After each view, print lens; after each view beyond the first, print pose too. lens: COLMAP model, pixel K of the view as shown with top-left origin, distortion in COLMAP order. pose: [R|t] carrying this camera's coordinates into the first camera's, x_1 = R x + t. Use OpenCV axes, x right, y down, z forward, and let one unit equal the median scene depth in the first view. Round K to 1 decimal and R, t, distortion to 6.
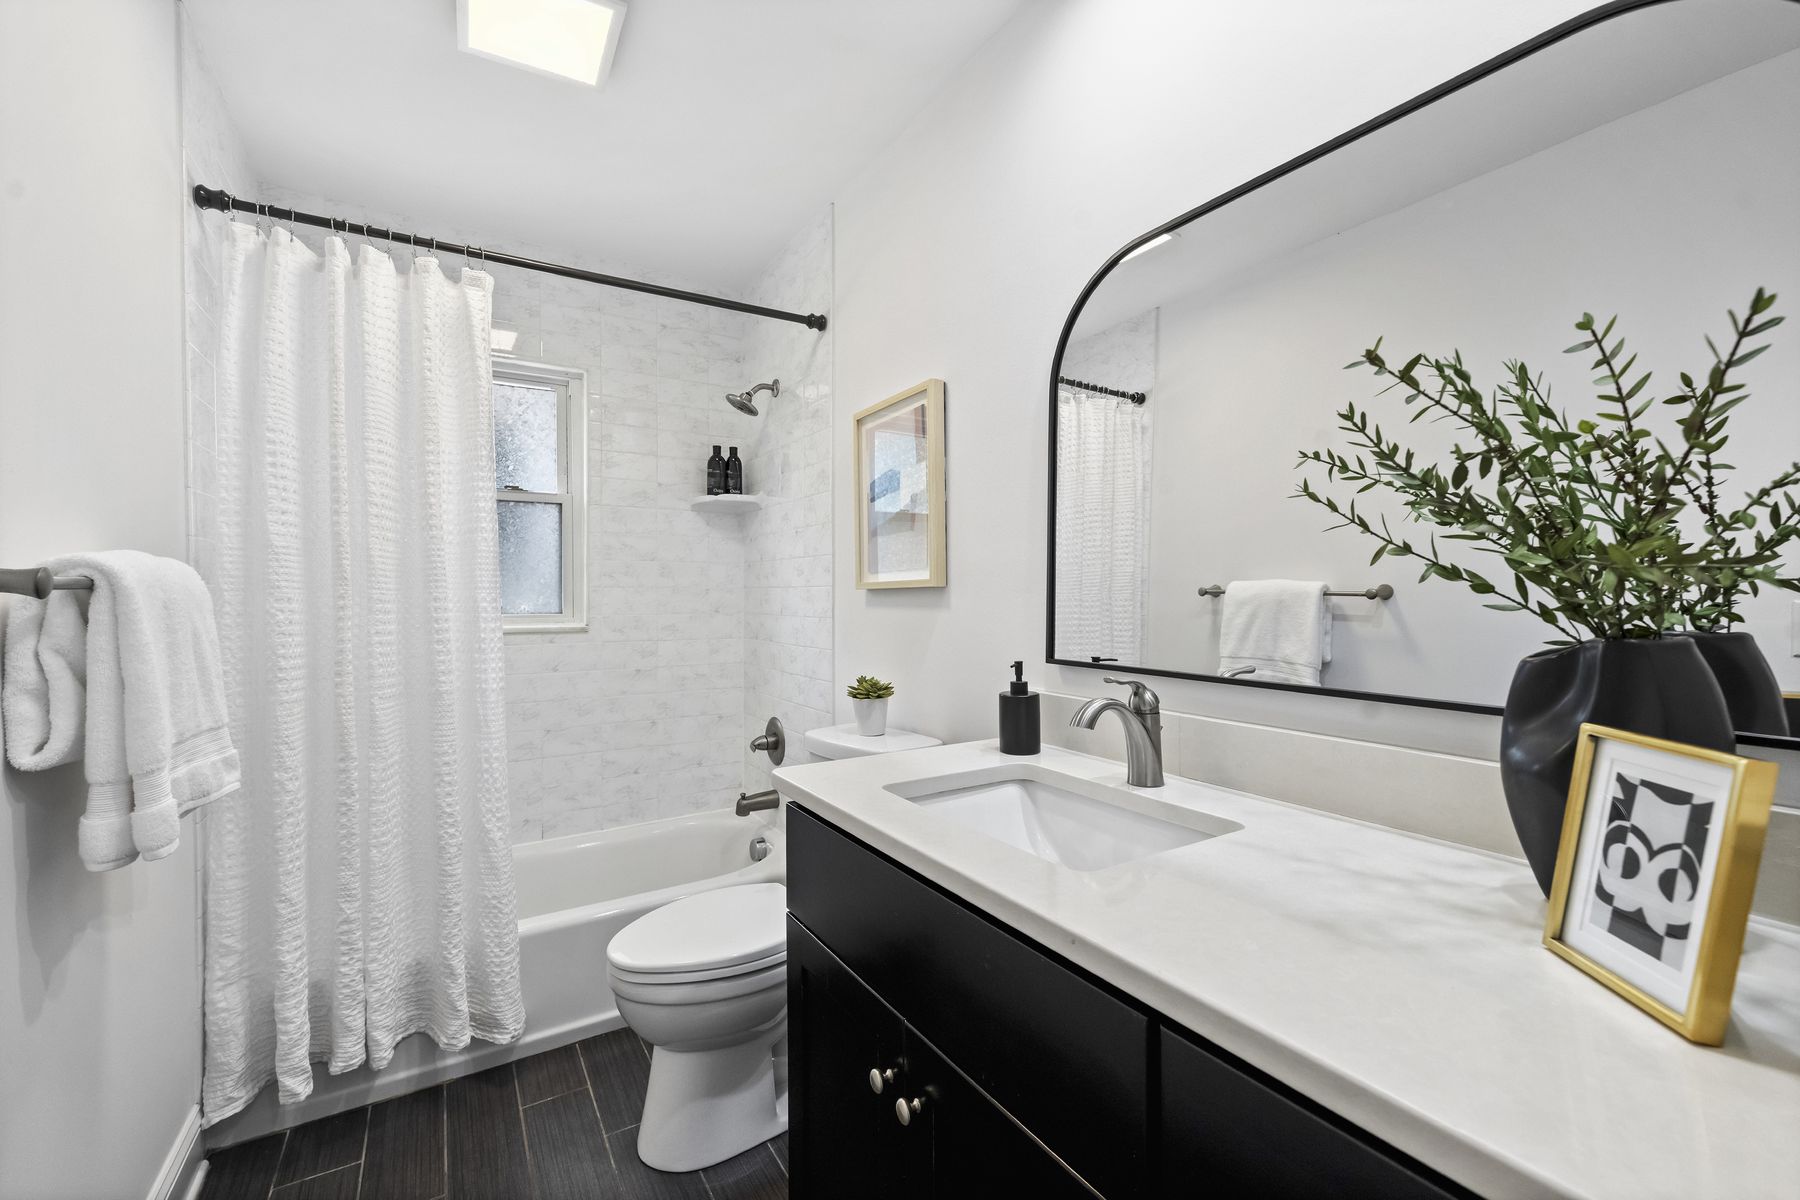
lens RADIAL K [[729.5, 0, 900.0], [0, 729.5, 600.0], [0, 0, 1]] dist [-0.003103, -0.000409]
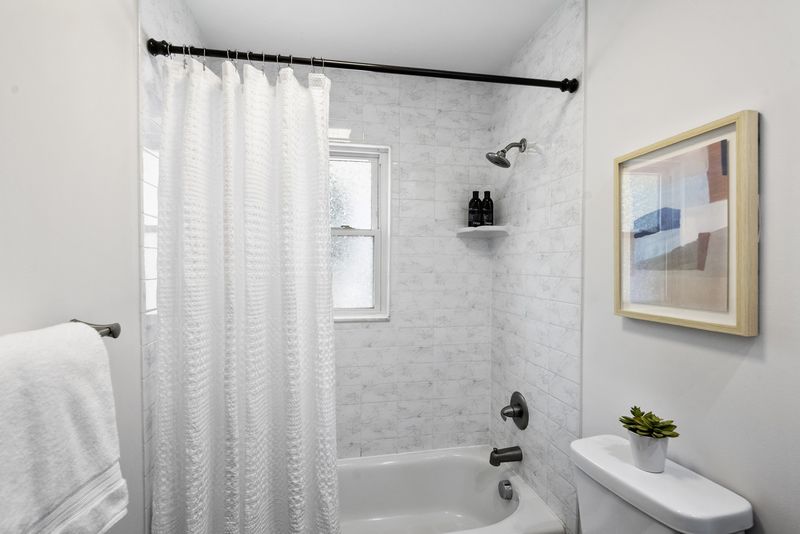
lens RADIAL K [[397.8, 0, 402.3], [0, 397.8, 267.1], [0, 0, 1]] dist [-0.004212, -0.000328]
pose [[0.935354, 0.007039, -0.353644, -0.166806], [-0.008777, 0.999956, -0.003309, -0.092304], [0.353605, 0.006199, 0.935374, 0.352309]]
